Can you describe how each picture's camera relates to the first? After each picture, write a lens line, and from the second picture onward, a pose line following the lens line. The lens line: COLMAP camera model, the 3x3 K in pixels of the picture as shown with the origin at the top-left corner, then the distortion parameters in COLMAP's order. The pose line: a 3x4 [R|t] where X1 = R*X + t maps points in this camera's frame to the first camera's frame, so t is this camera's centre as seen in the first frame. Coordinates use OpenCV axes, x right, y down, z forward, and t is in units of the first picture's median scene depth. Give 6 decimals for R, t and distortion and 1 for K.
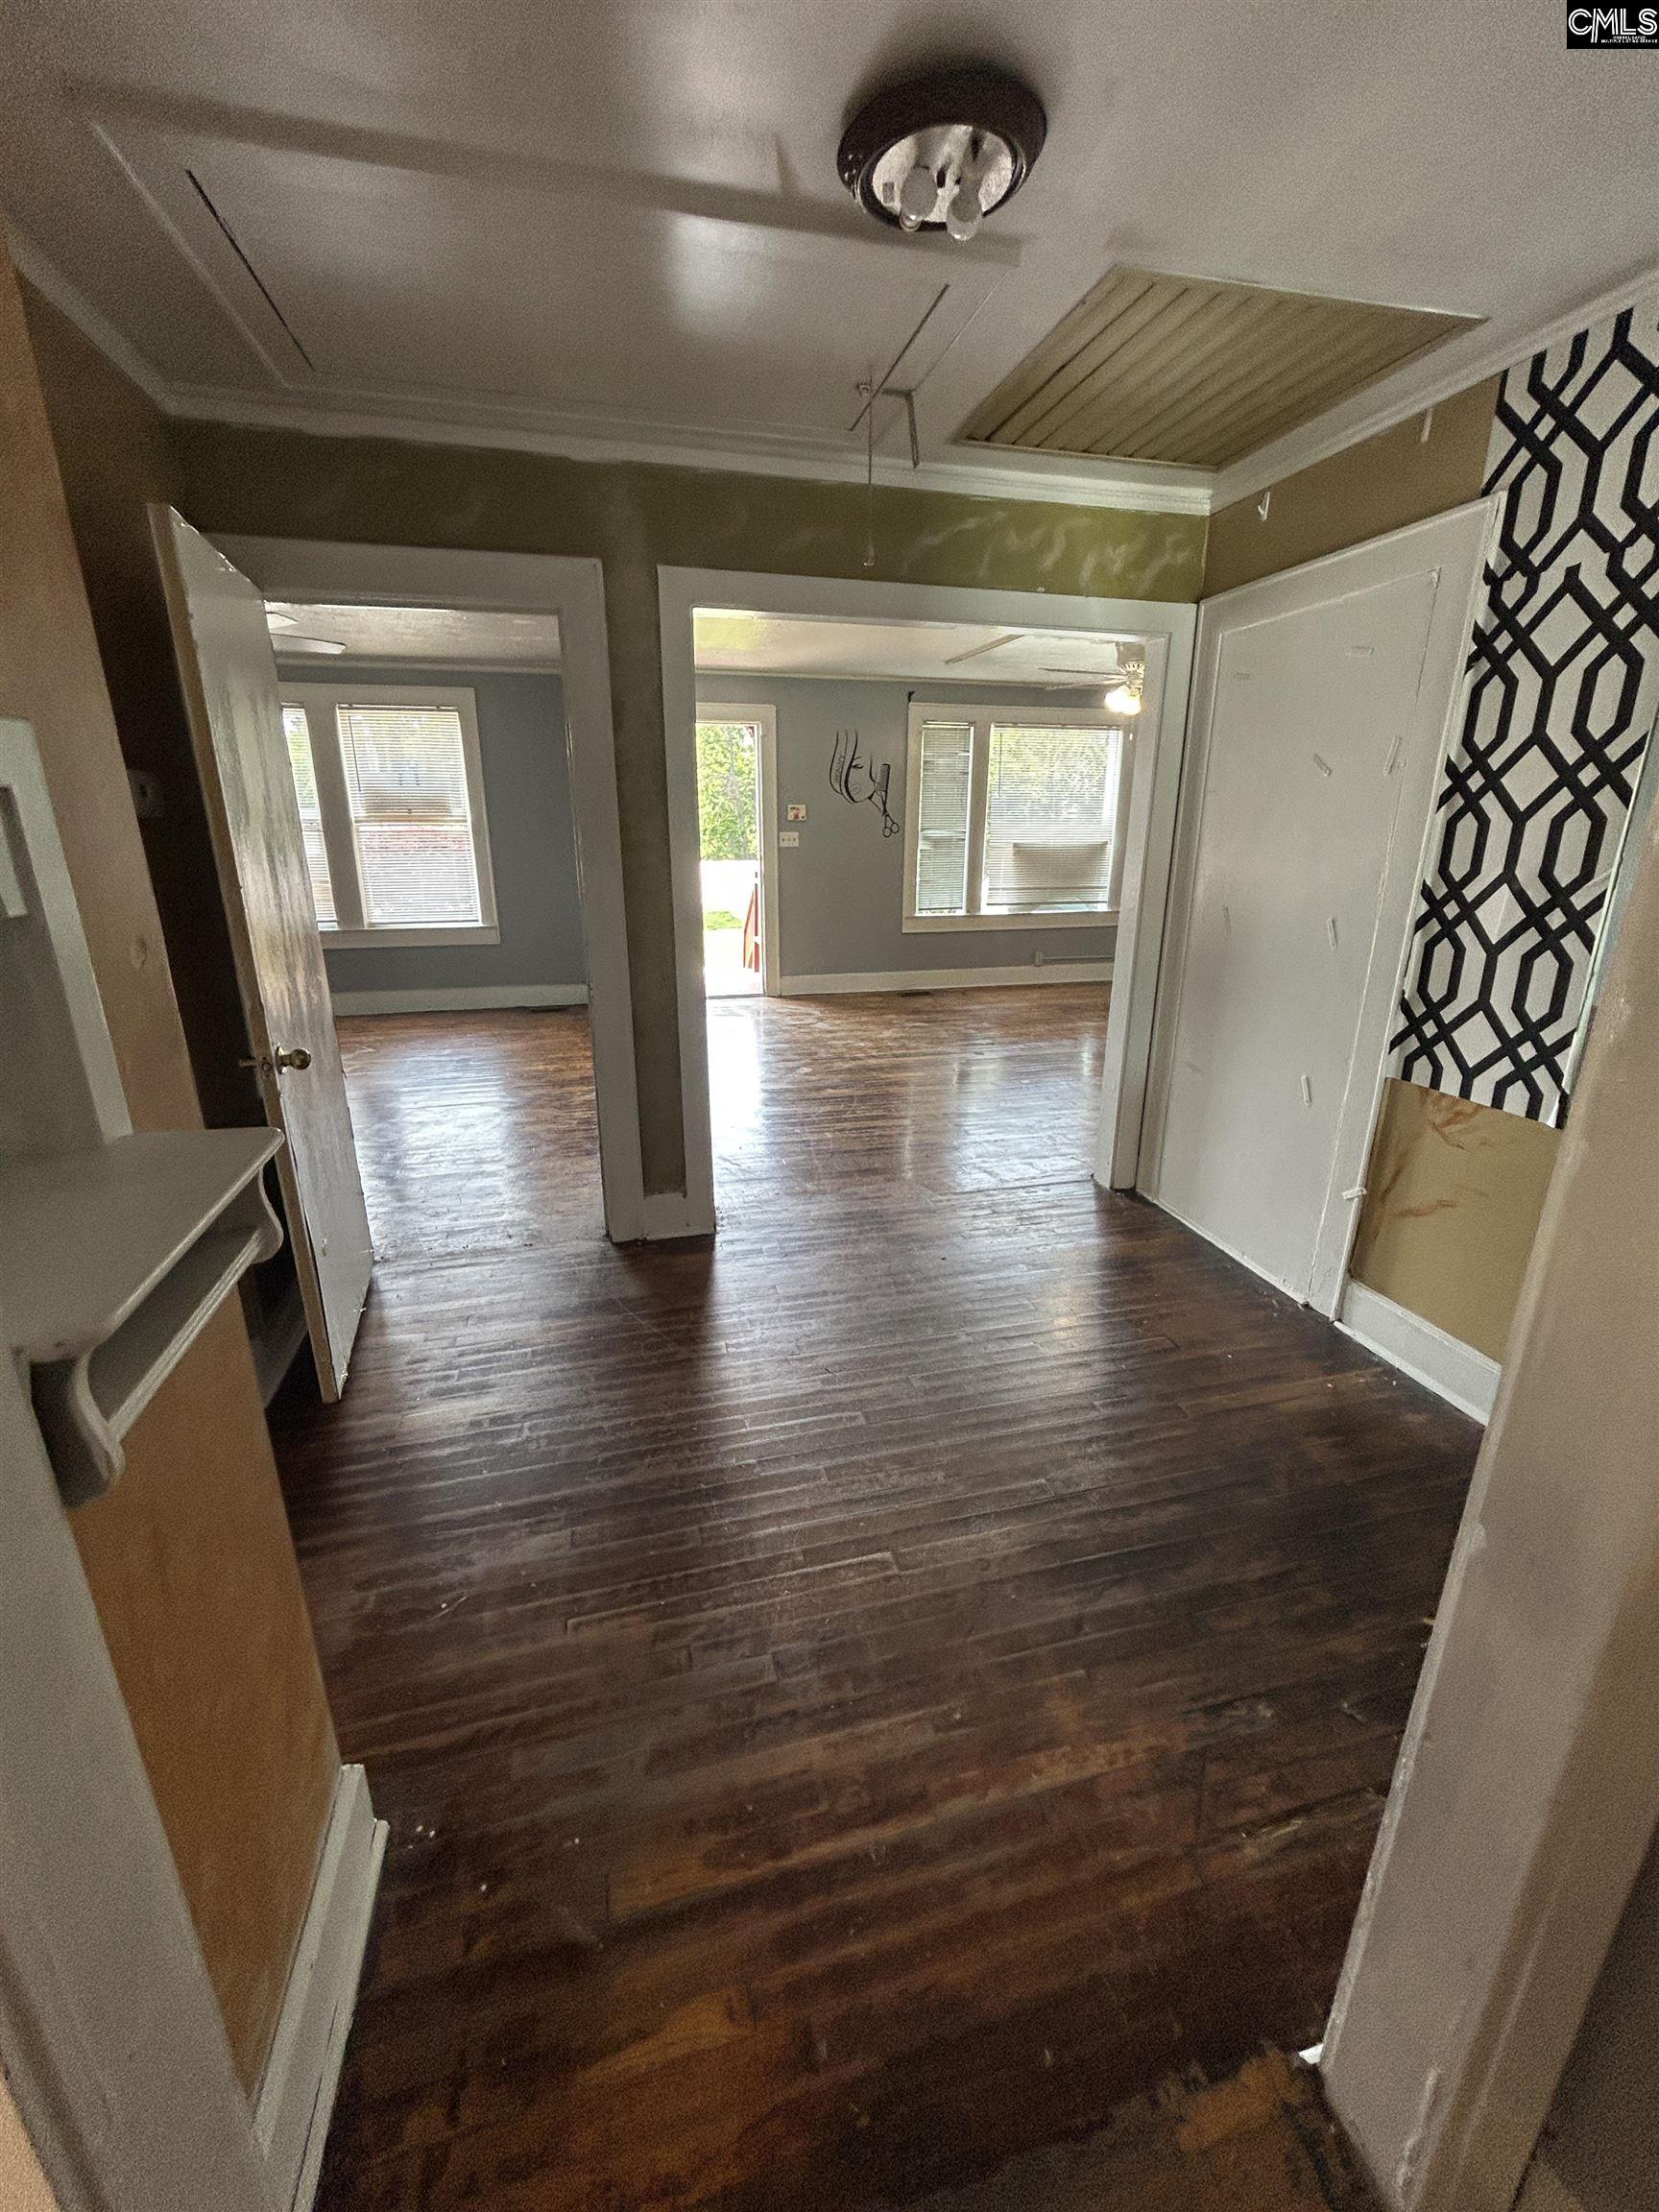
lens RADIAL K [[899.8, 0, 825.9], [0, 899.8, 1094.2], [0, 0, 1]] dist [-0.000348, 0.001362]
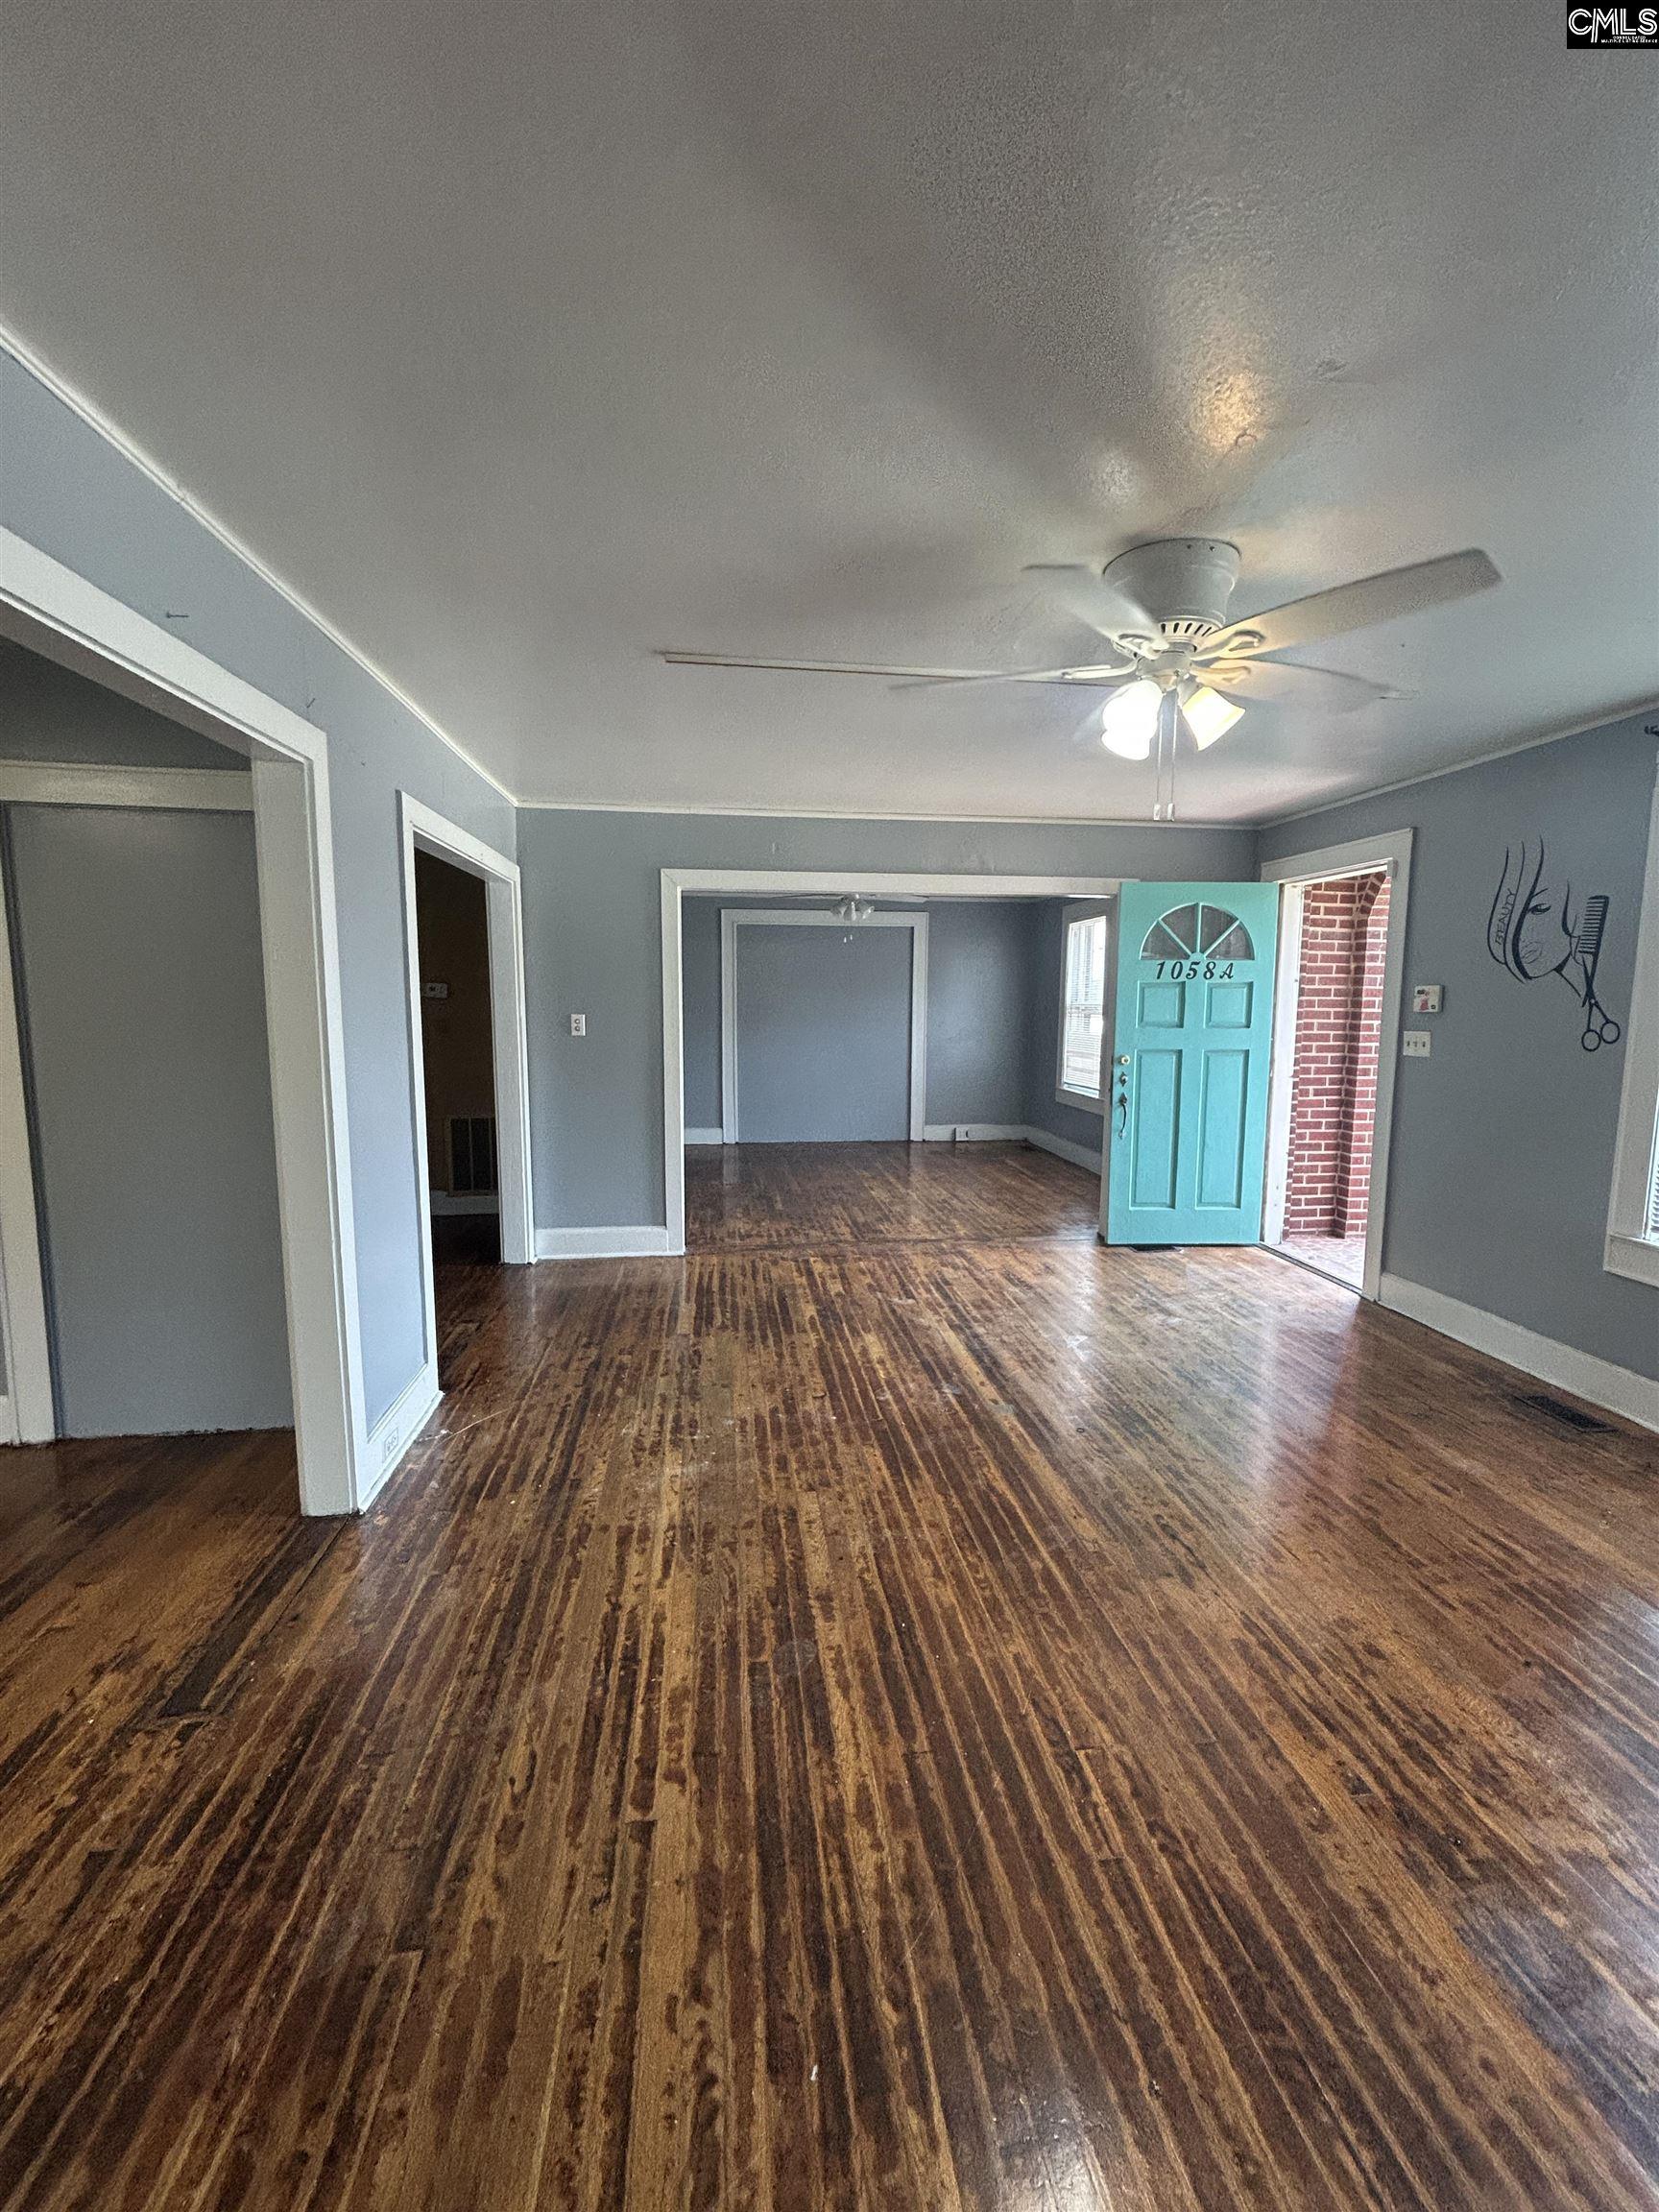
lens RADIAL K [[899.8, 0, 836.0], [0, 899.8, 1099.7], [0, 0, 1]] dist [-0.000348, 0.001362]
pose [[-0.112090, 0.108861, -0.987717, 0.560626], [-0.301013, 0.943559, 0.138154, -0.213985], [0.947009, 0.312802, -0.072995, 0.690663]]
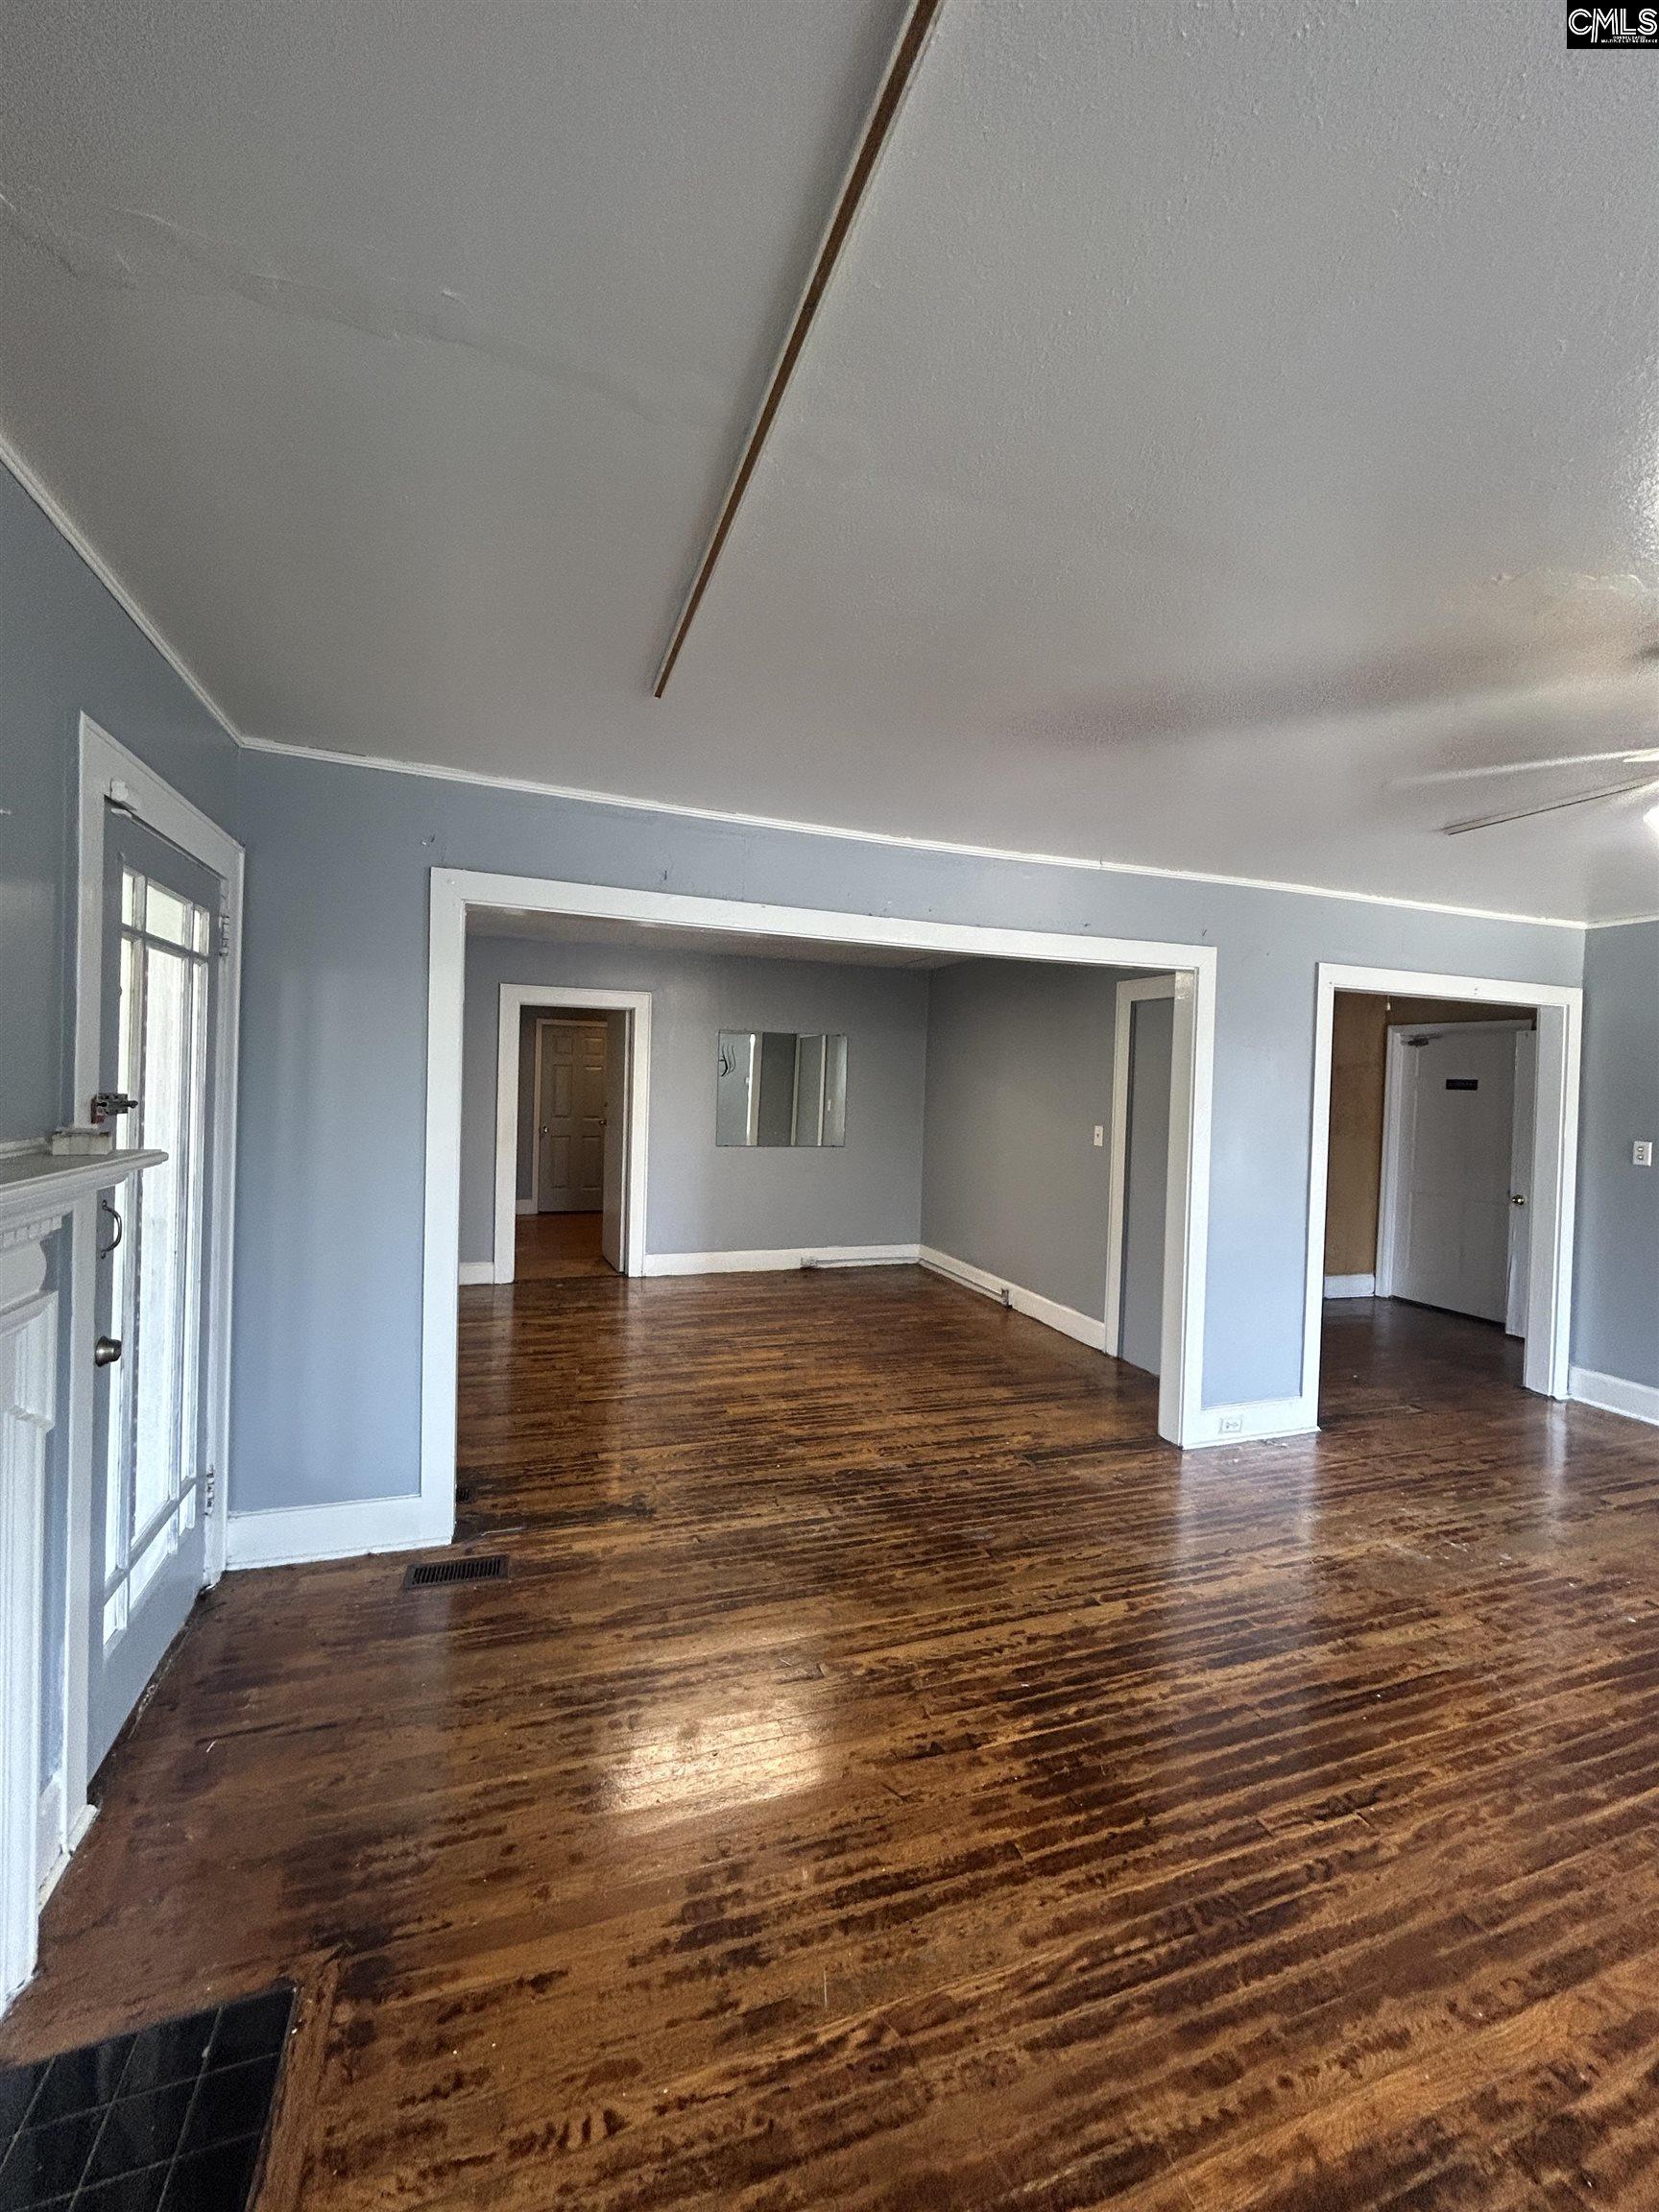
lens RADIAL K [[899.8, 0, 830.7], [0, 899.8, 1100.1], [0, 0, 1]] dist [-0.000348, 0.001362]
pose [[-0.994259, -0.034310, -0.101355, 0.520216], [-0.064401, 0.948309, 0.310744, -0.303510], [0.085455, 0.315487, -0.945074, 0.957138]]
